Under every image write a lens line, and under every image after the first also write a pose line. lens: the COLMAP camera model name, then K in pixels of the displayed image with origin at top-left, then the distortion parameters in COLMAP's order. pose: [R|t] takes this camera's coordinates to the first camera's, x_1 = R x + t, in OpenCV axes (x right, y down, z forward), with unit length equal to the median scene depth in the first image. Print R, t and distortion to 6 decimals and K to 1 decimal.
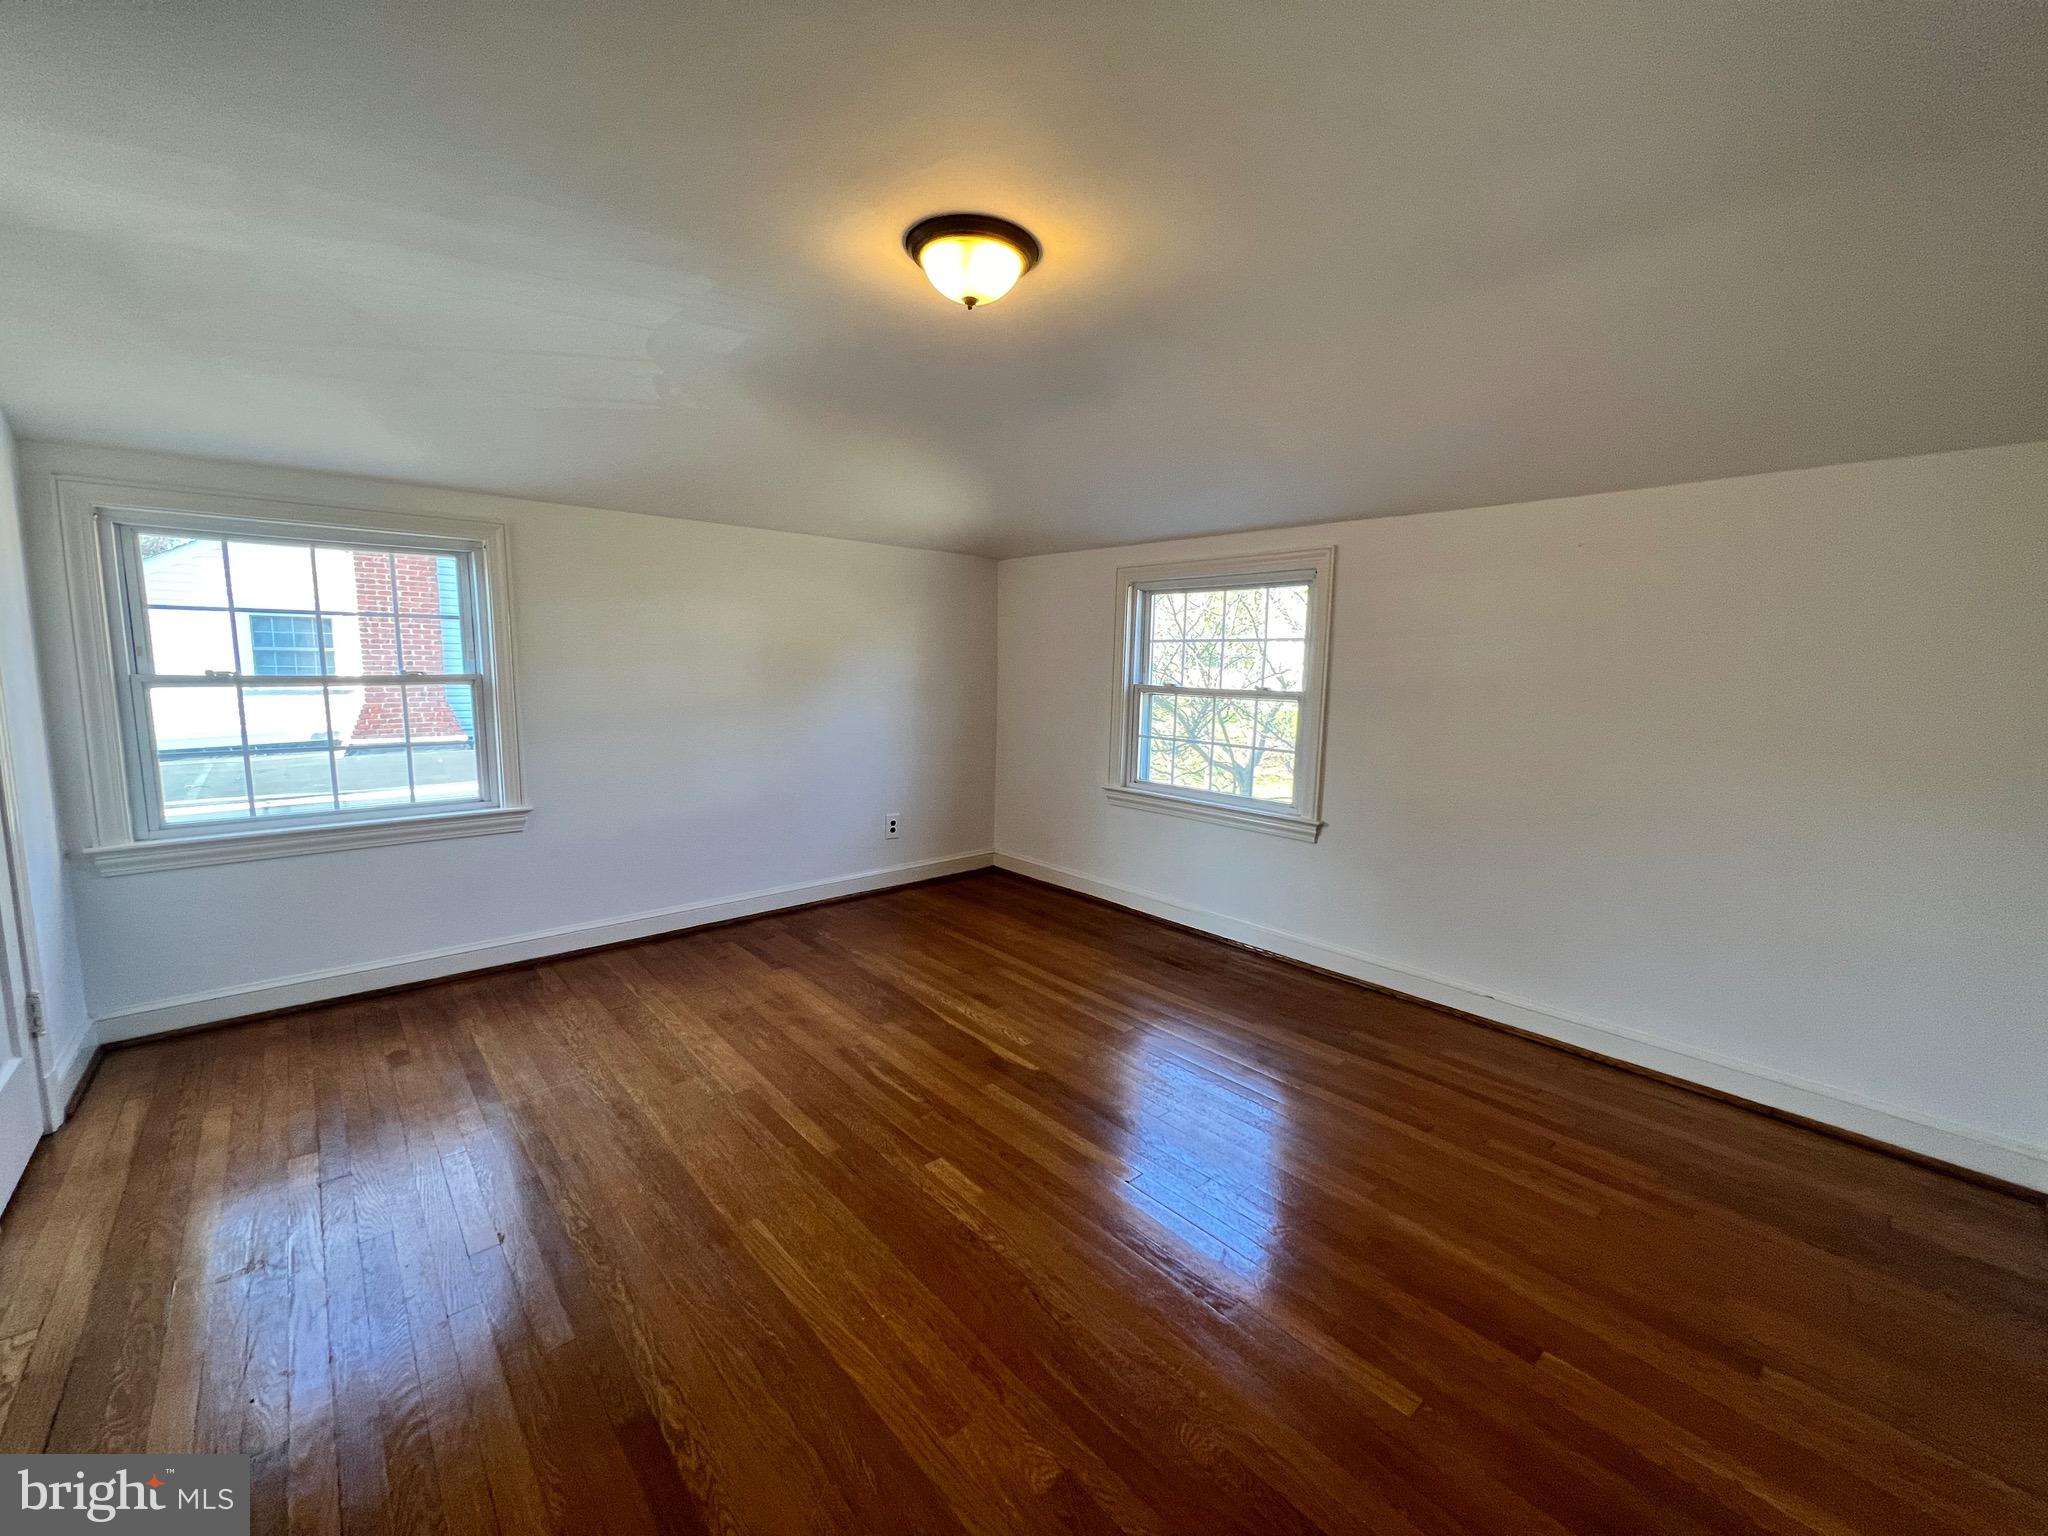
lens RADIAL K [[826.4, 0, 1018.5], [0, 826.4, 765.1], [0, 0, 1]] dist [-0.001222, -0.000191]
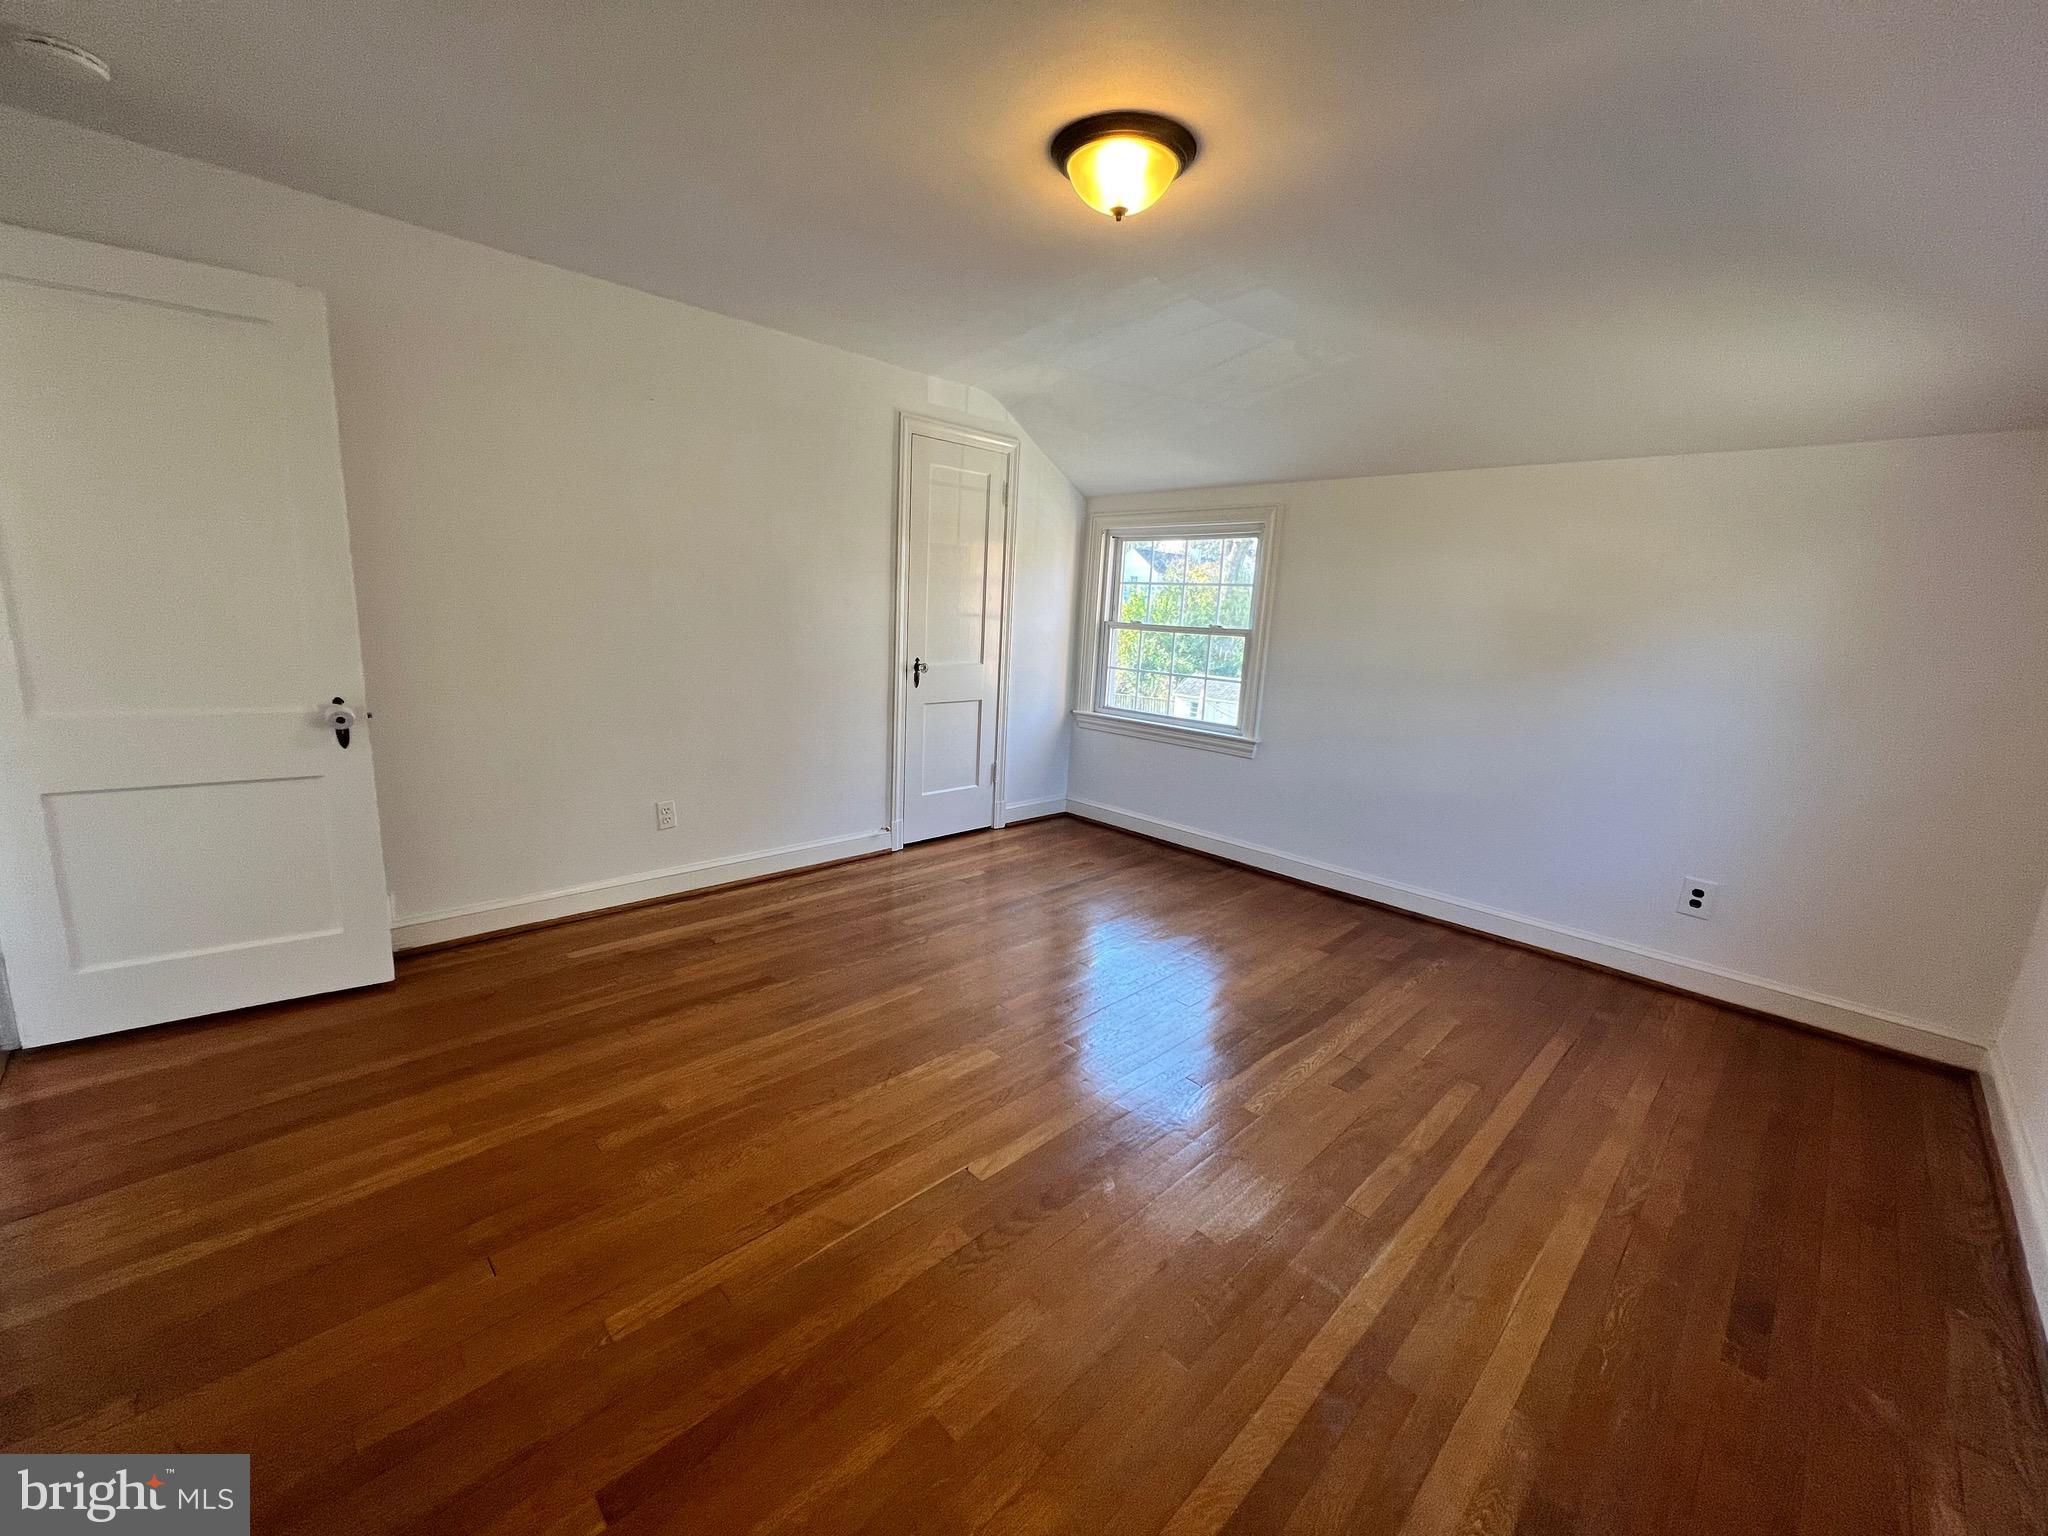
lens RADIAL K [[831.8, 0, 1015.4], [0, 831.8, 758.5], [0, 0, 1]] dist [-0.010150, 0.000148]
pose [[0.032439, 0.168751, -0.985125, 0.610003], [-0.172926, 0.971726, 0.160762, -0.057939], [0.984401, 0.165138, 0.060703, 0.587884]]
